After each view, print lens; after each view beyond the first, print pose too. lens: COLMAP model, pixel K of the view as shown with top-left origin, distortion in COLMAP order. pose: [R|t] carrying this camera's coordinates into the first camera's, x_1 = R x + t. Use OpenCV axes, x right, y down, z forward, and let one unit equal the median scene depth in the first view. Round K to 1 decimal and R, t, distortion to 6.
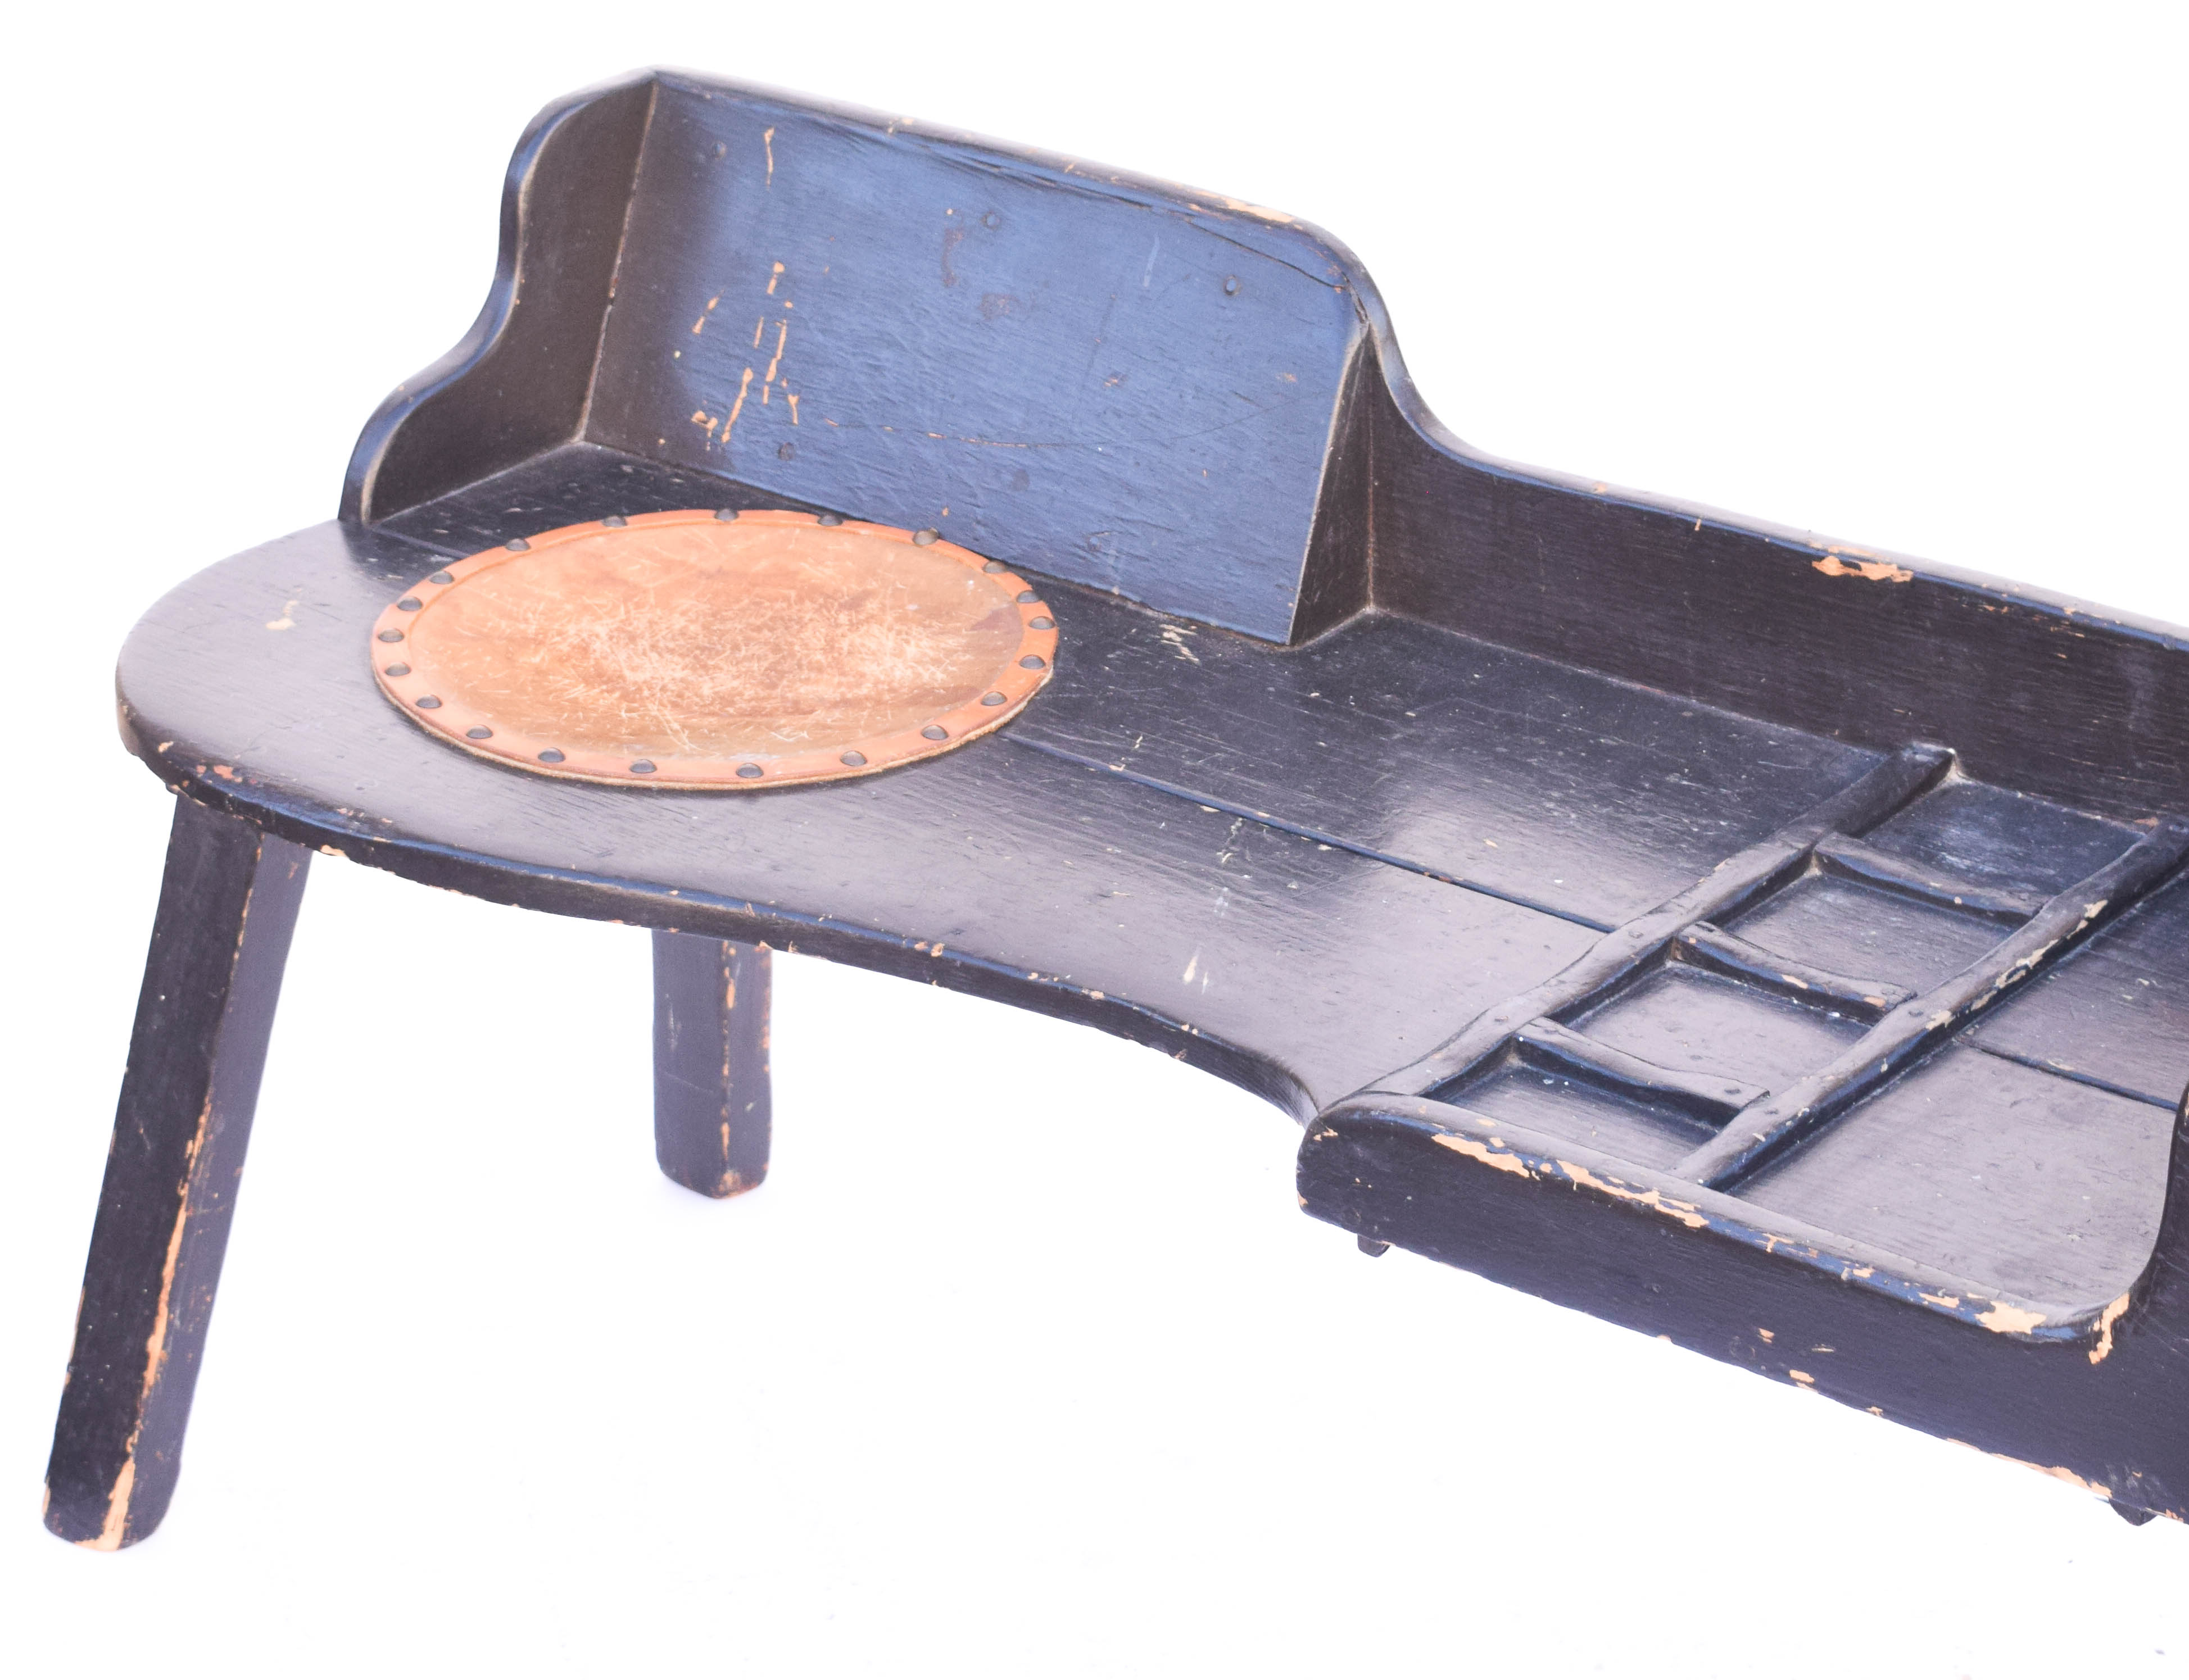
lens RADIAL K [[5576.6, 0, 1155.9], [0, 5576.6, 697.4], [0, 0, 1]] dist [-0.011876, 0.000000]
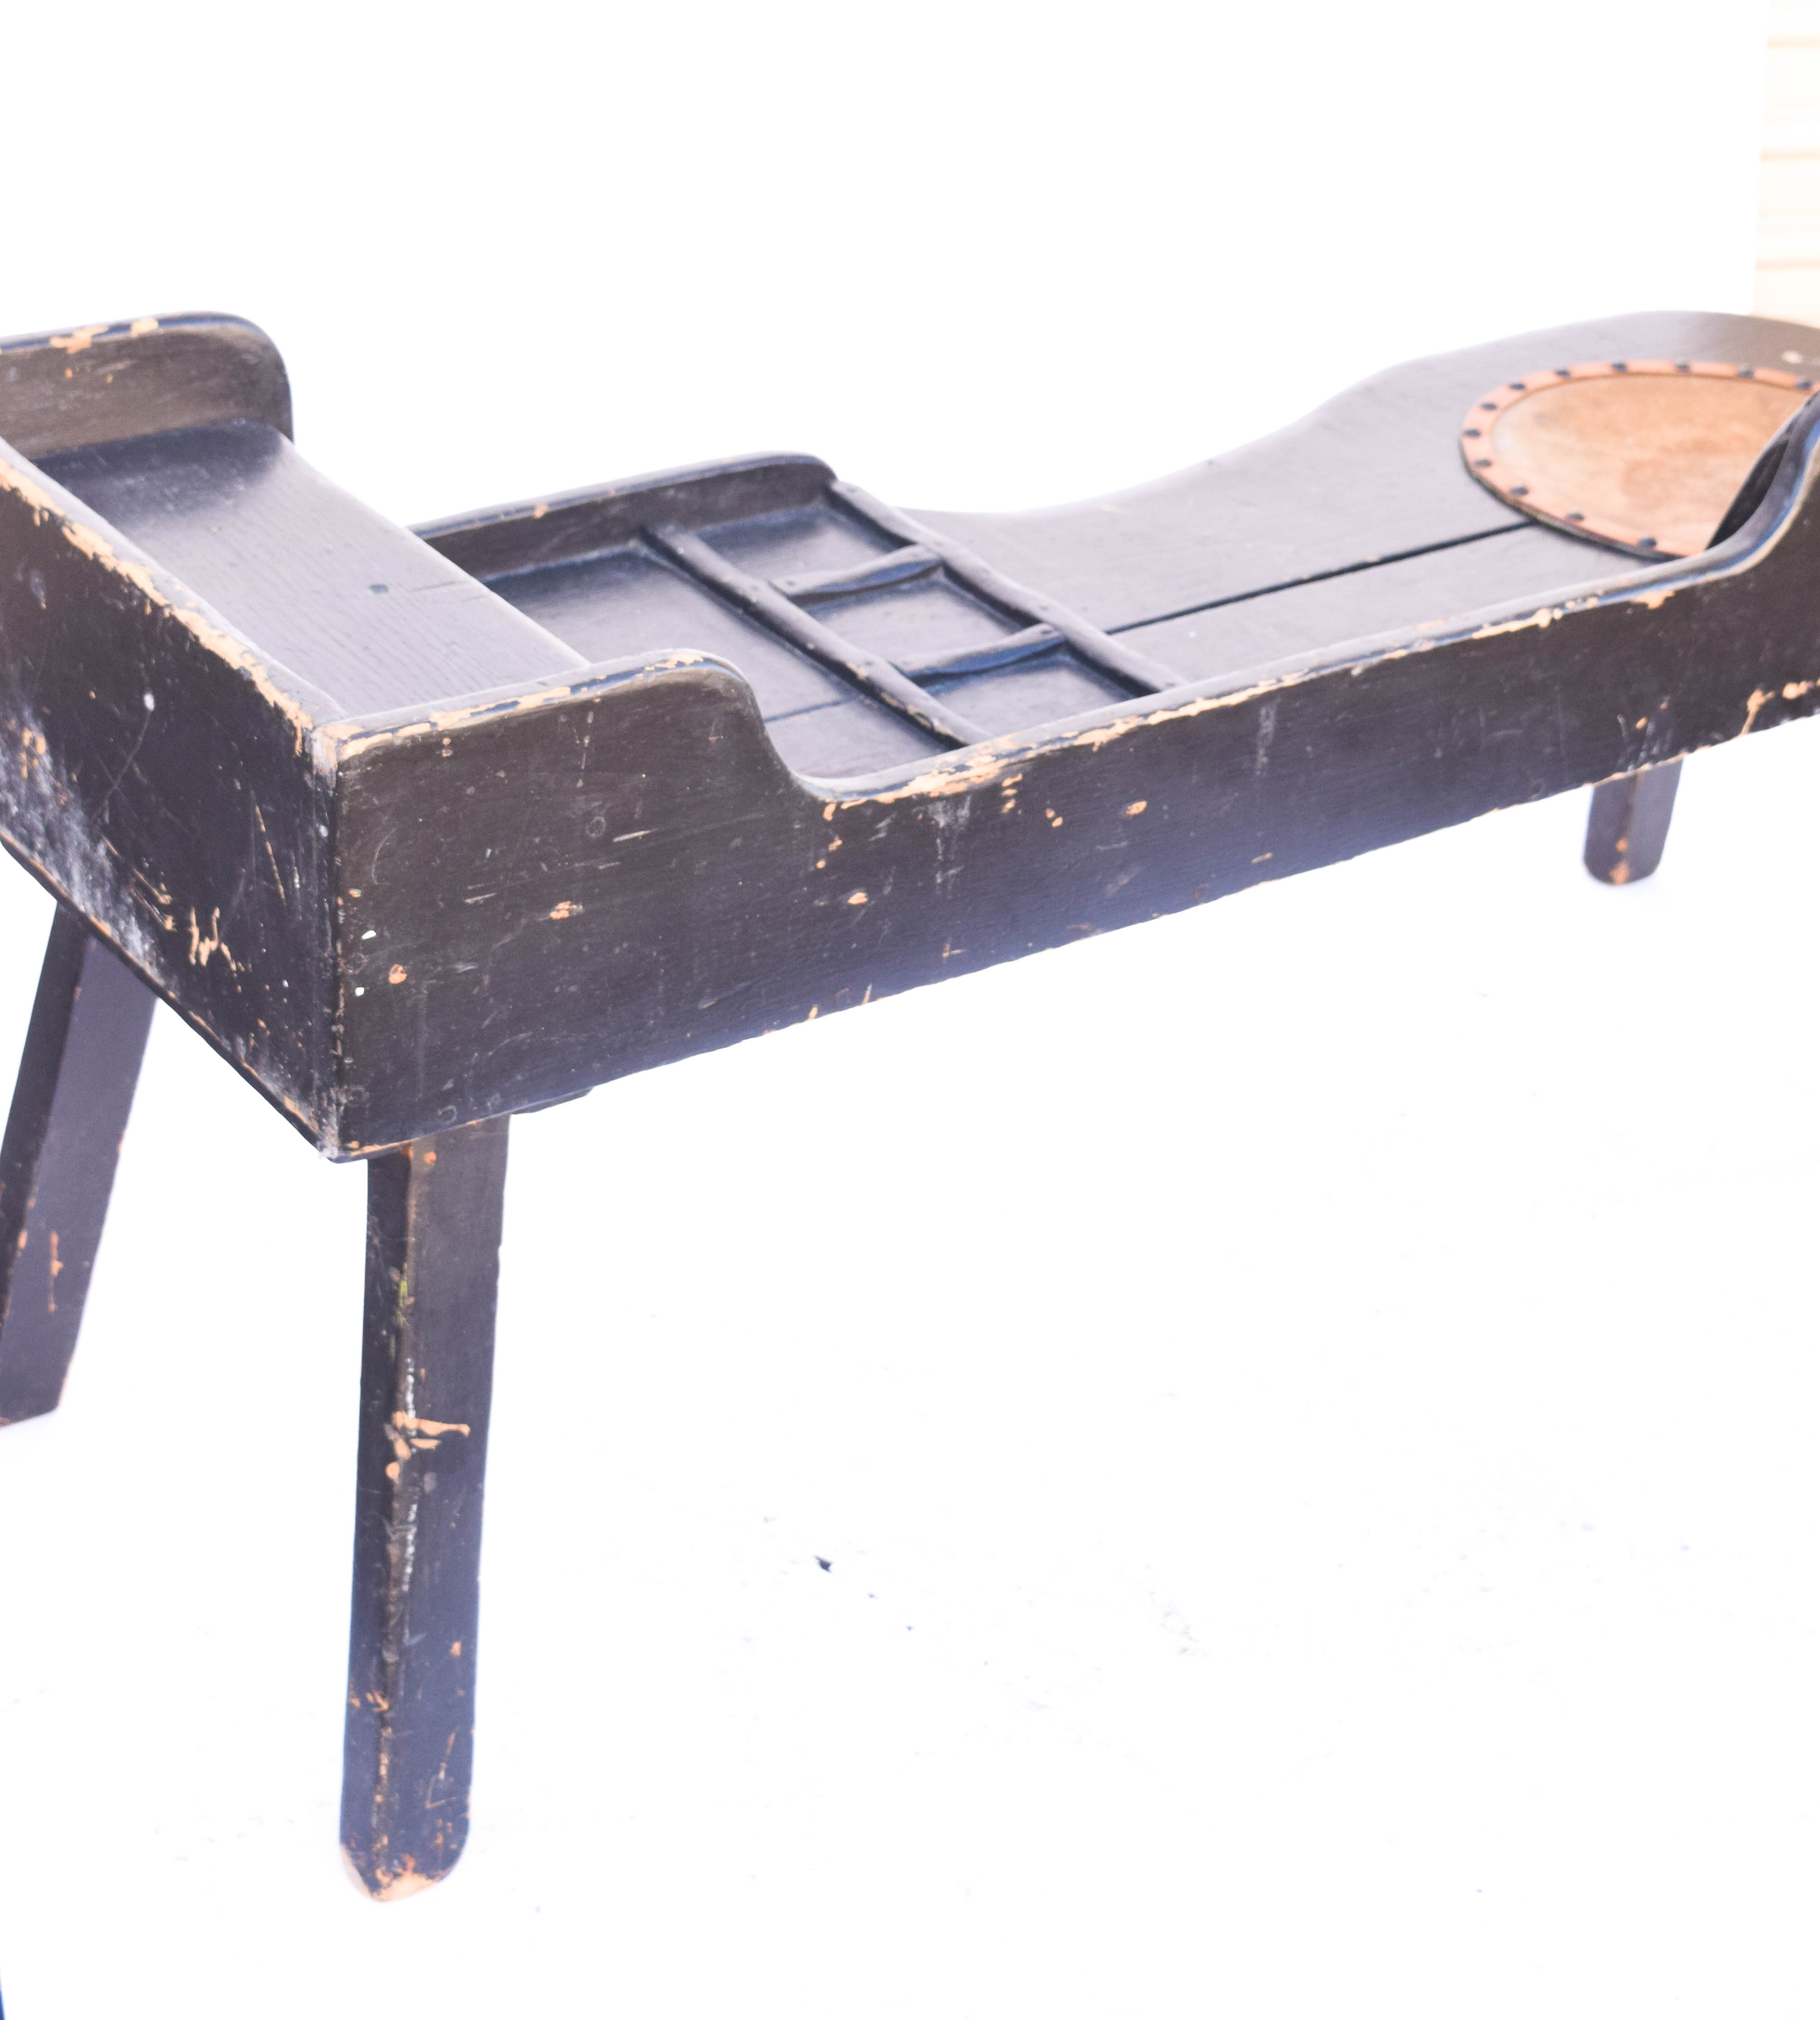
lens RADIAL K [[4246.1, 0, 899.7], [0, 4246.1, 1010.7], [0, 0, 1]] dist [0.012248, 0.000000]
pose [[-0.300091, 0.449835, -0.841186, 0.945478], [-0.425533, 0.726097, 0.540098, -0.401066], [0.853737, 0.520031, -0.026476, 0.987230]]
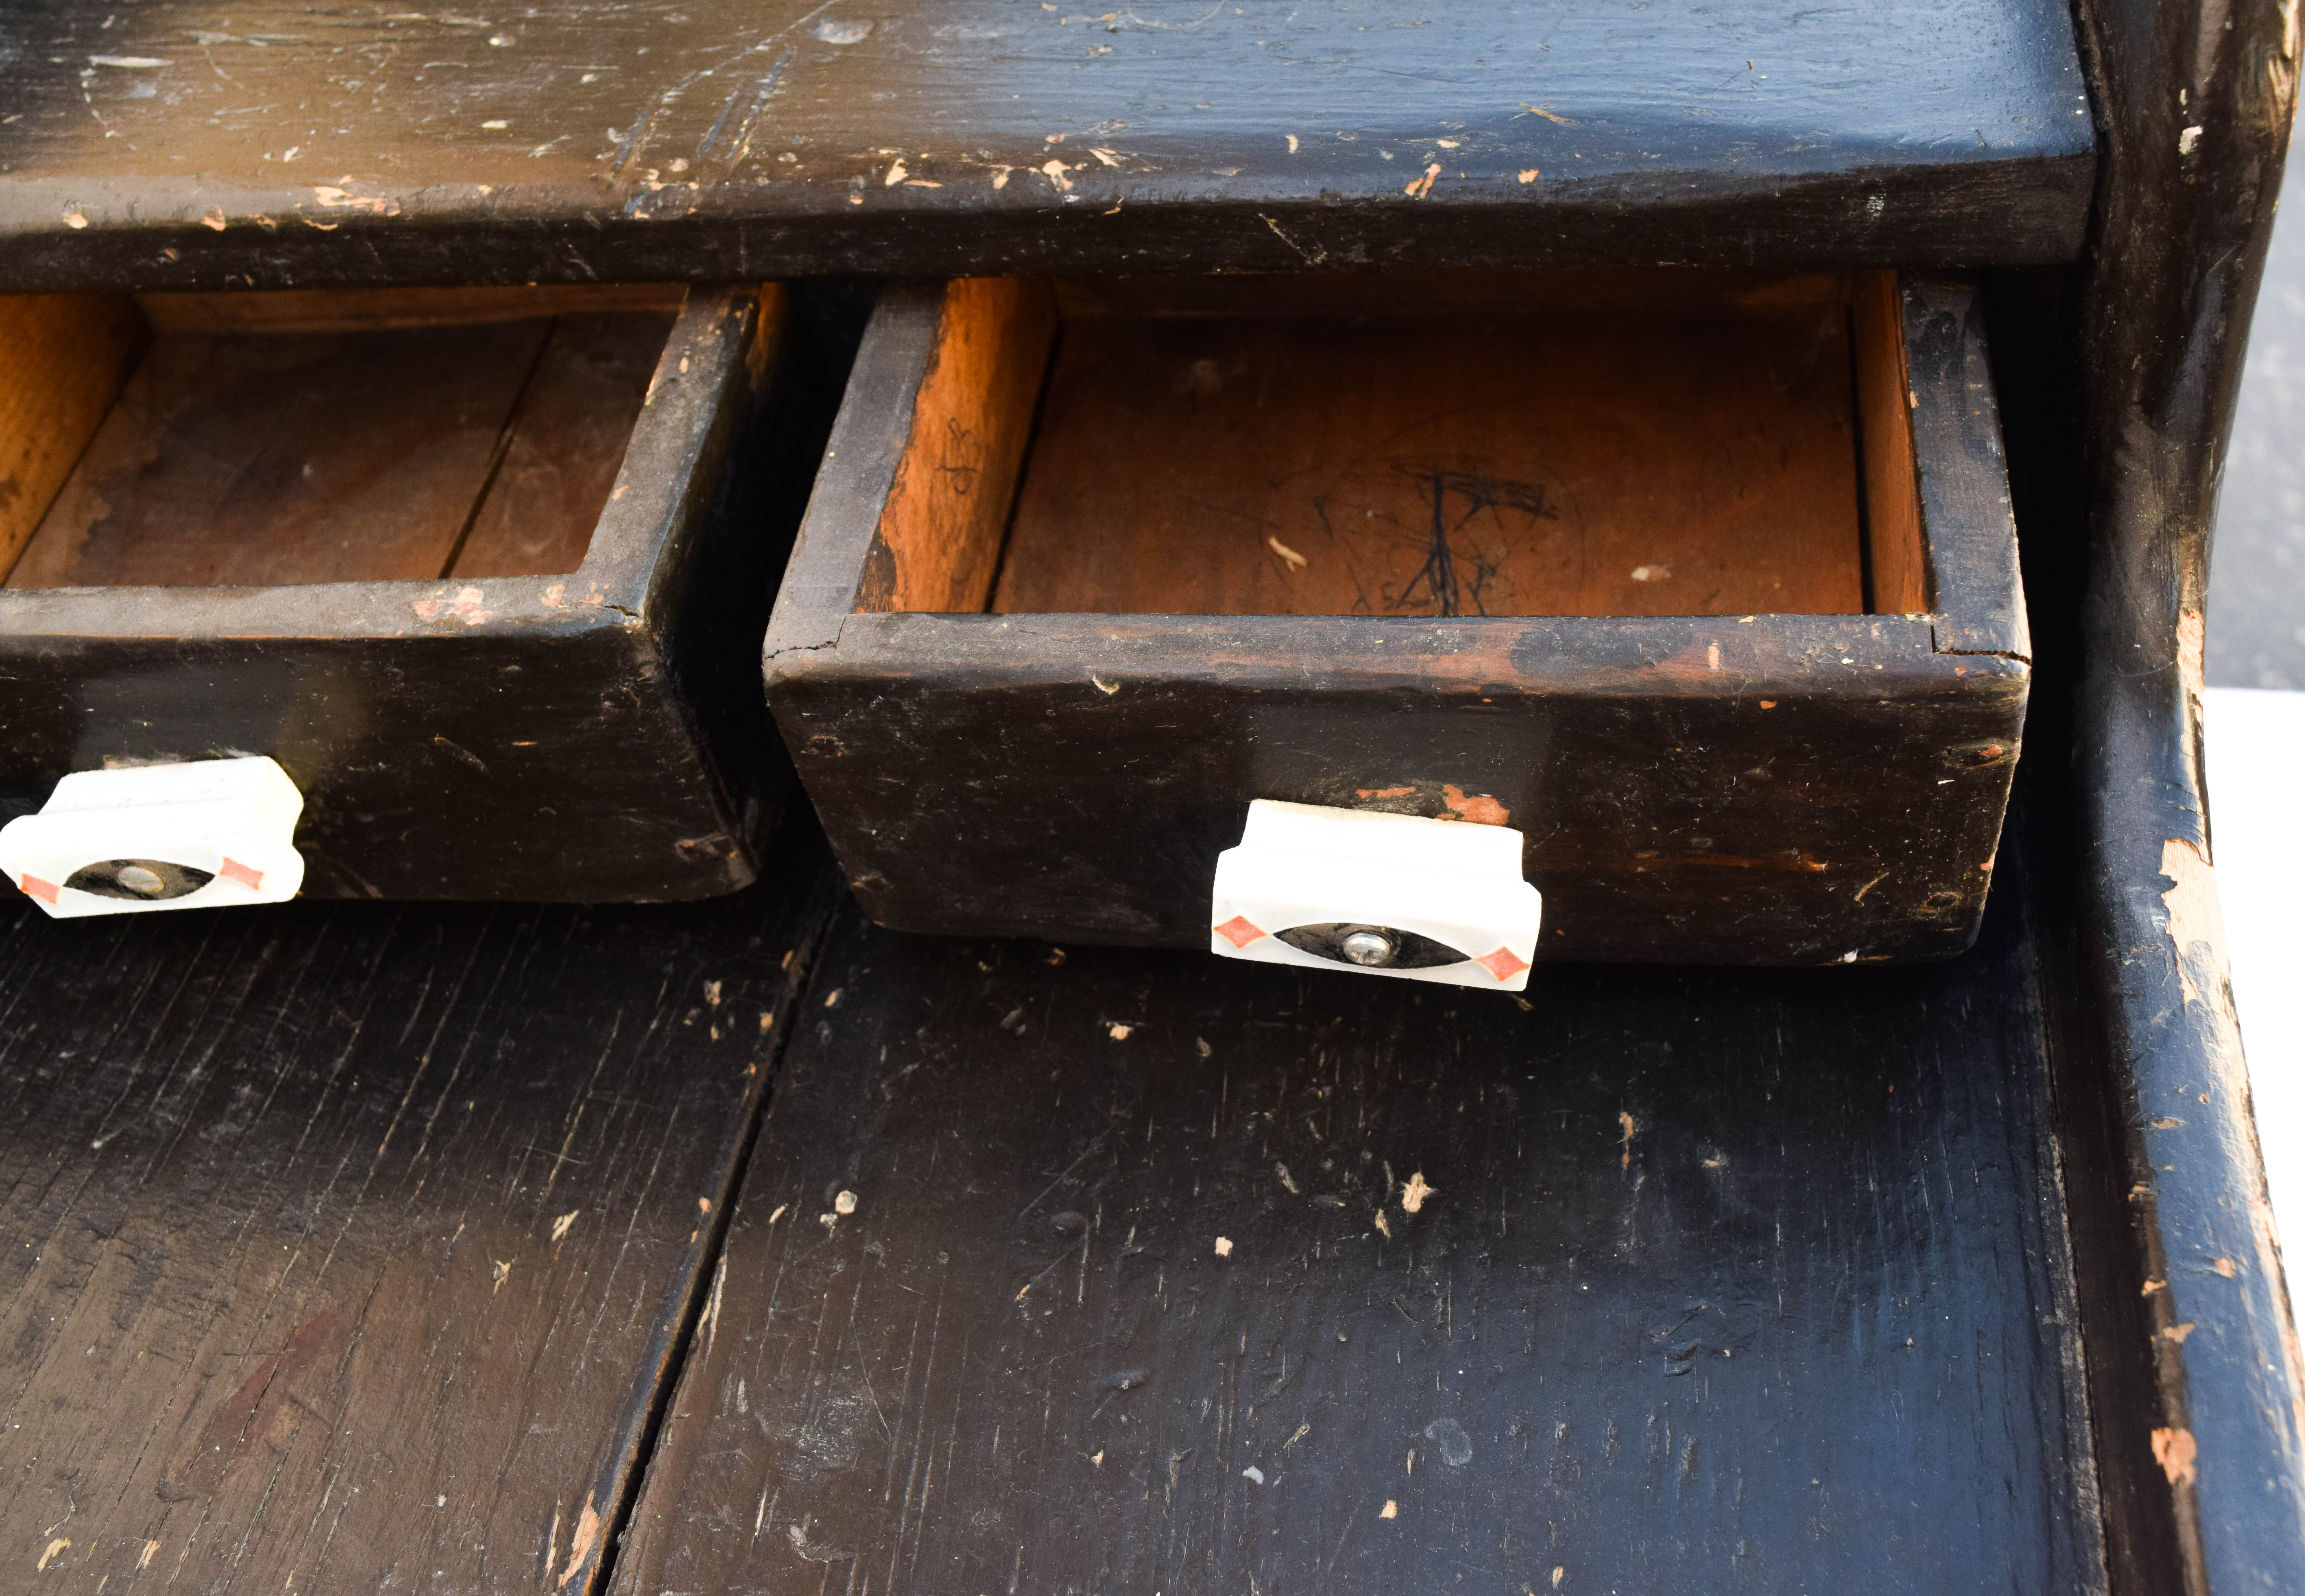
lens RADIAL K [[2337.1, 0, 1220.0], [0, 2337.1, 797.2], [0, 0, 1]] dist [-0.036071, 0.000000]
pose [[-0.480824, -0.593582, 0.645344, 0.059918], [0.438616, 0.474471, 0.763213, -0.058936], [-0.759226, 0.650029, 0.032218, 0.843283]]
